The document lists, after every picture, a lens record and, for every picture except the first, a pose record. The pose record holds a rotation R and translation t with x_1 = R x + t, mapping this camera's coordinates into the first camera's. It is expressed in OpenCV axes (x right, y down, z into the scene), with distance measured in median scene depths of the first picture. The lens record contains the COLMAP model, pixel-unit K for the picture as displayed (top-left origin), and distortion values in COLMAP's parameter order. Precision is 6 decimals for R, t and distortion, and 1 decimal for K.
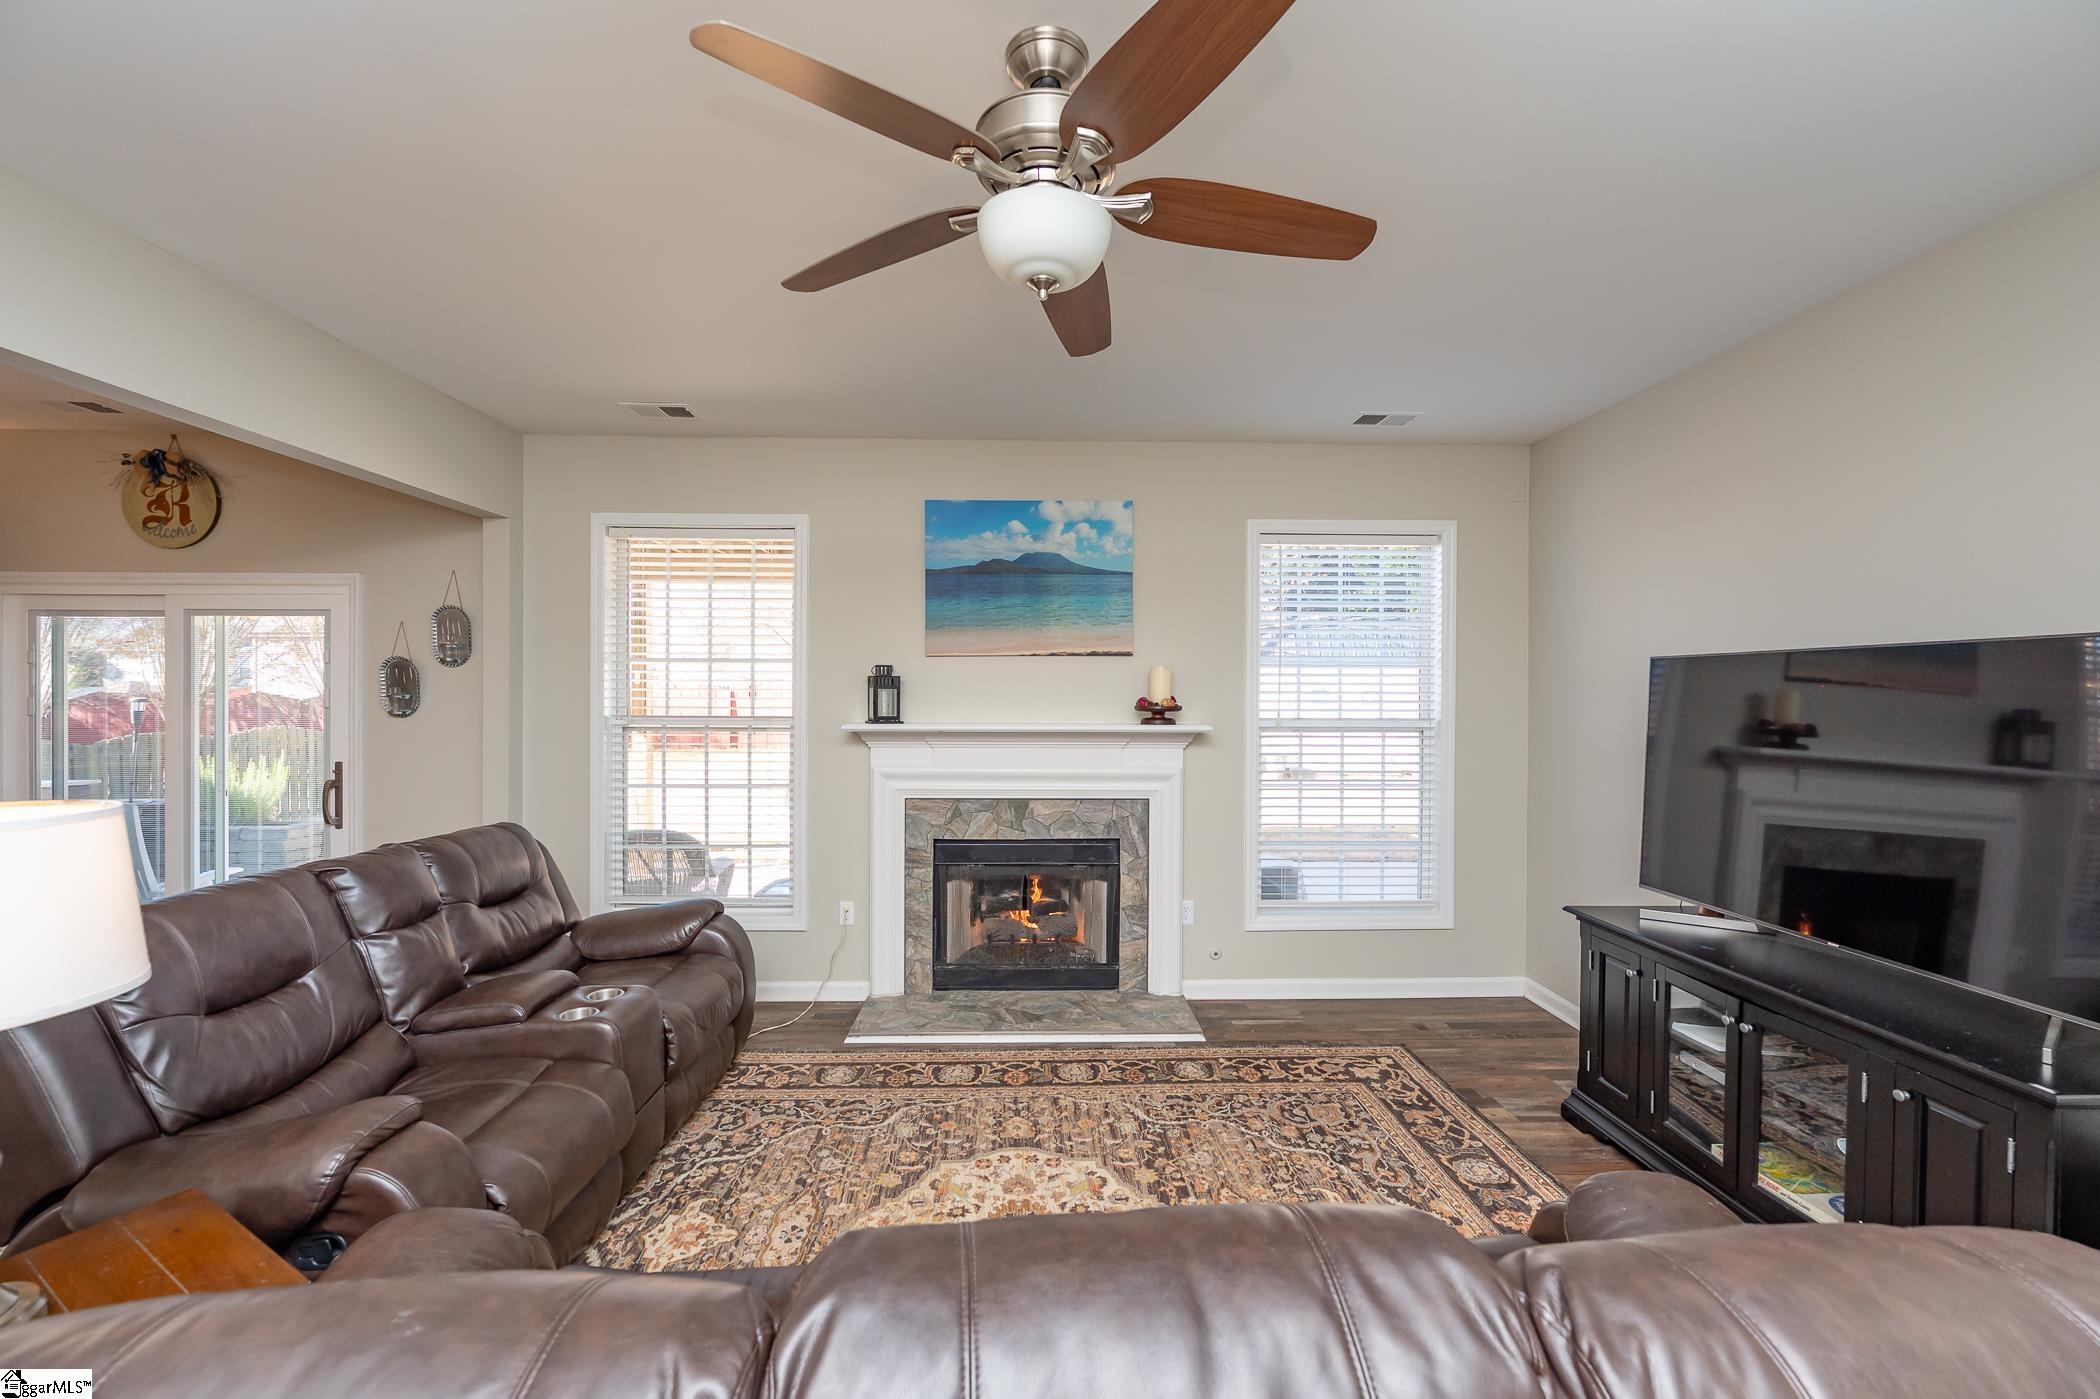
lens RADIAL K [[849.2, 0, 1055.6], [0, 849.2, 700.4], [0, 0, 1]] dist [-0.004911, -0.000112]
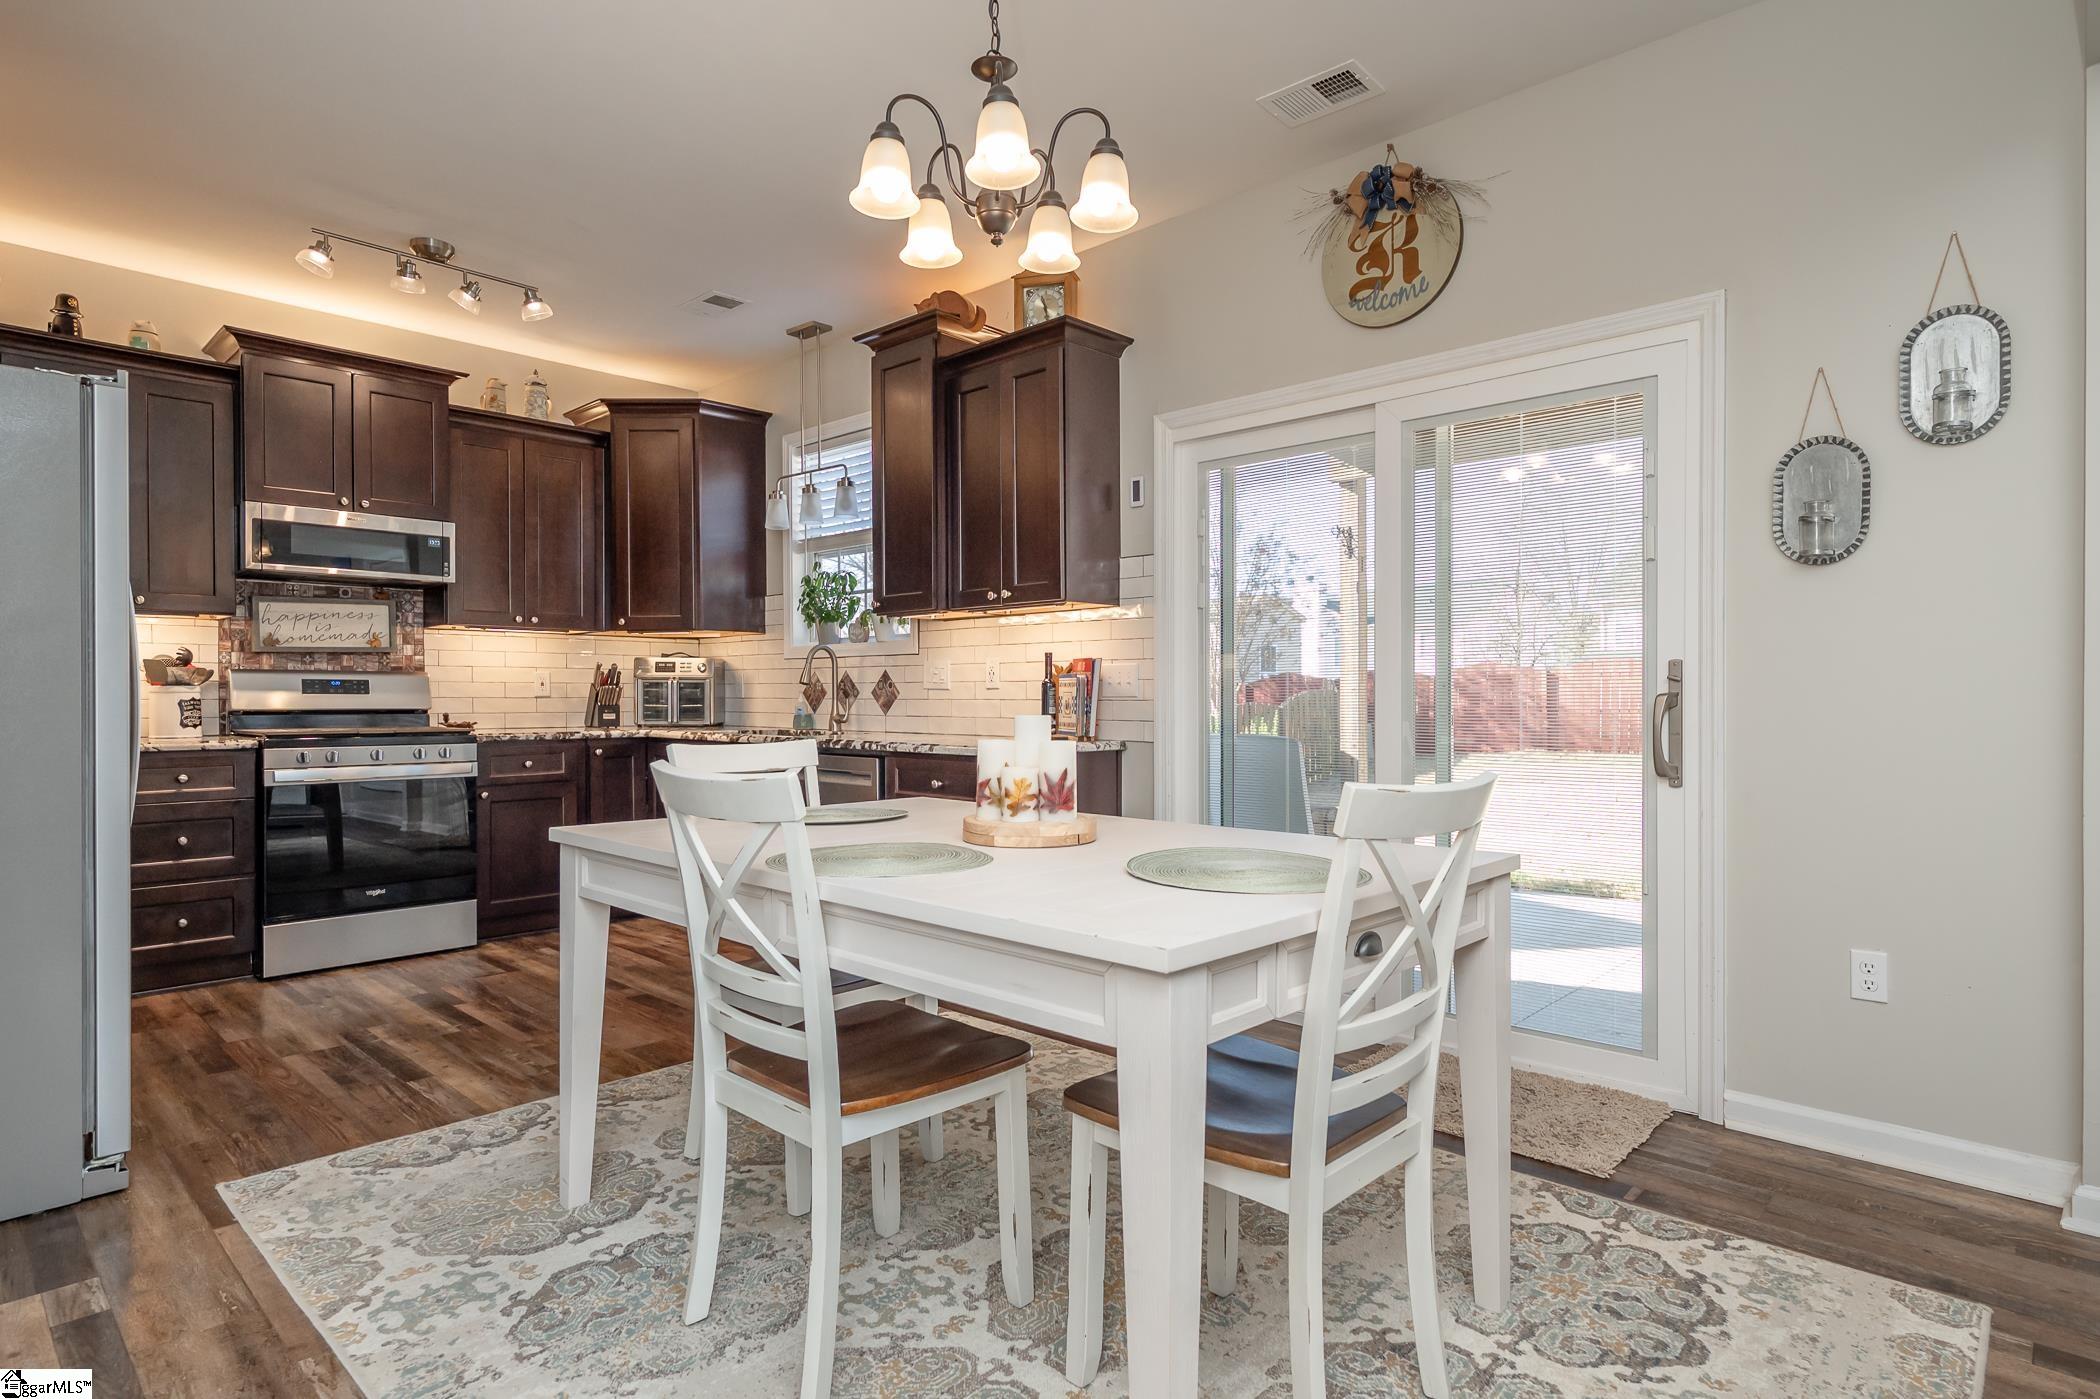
lens RADIAL K [[1123.3, 0, 1032.7], [0, 1123.3, 702.7], [0, 0, 1]] dist [-0.001759, 0.001315]
pose [[0.696955, -0.001534, -0.717113, -0.644368], [-0.001204, 0.999994, -0.003309, 0.104268], [0.717114, 0.003169, 0.696949, 0.234843]]
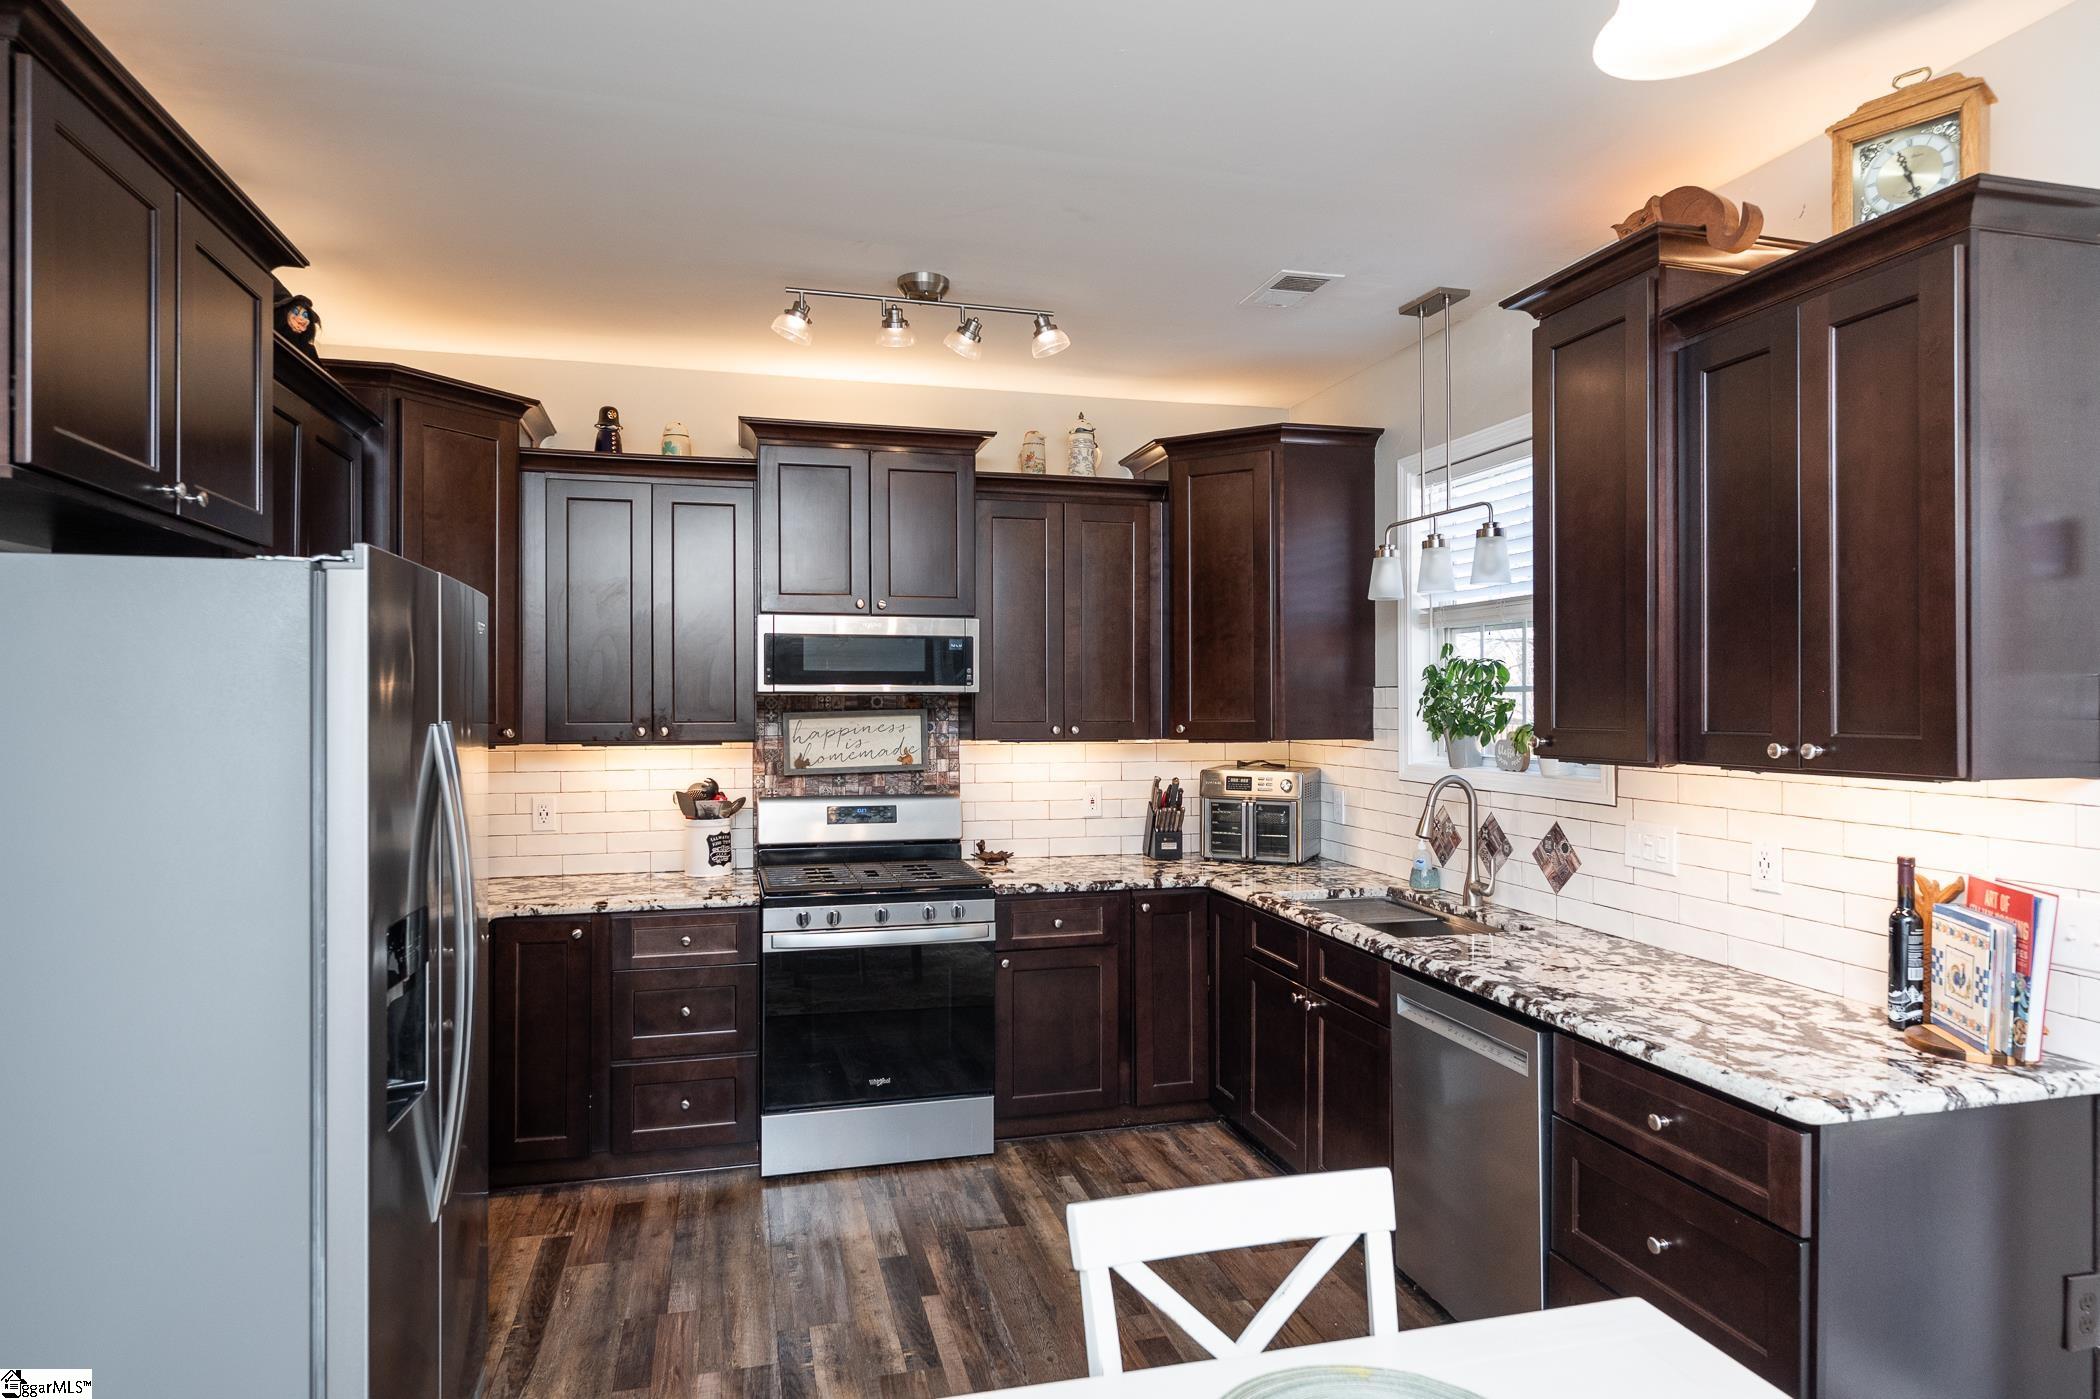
lens RADIAL K [[1176.6, 0, 1022.5], [0, 1176.6, 707.0], [0, 0, 1]] dist [-0.000983, -0.002266]
pose [[0.210900, -0.000544, -0.977507, -0.932042], [-0.006018, 0.999980, -0.001855, -0.013530], [0.977489, 0.006274, 0.210893, 0.451149]]
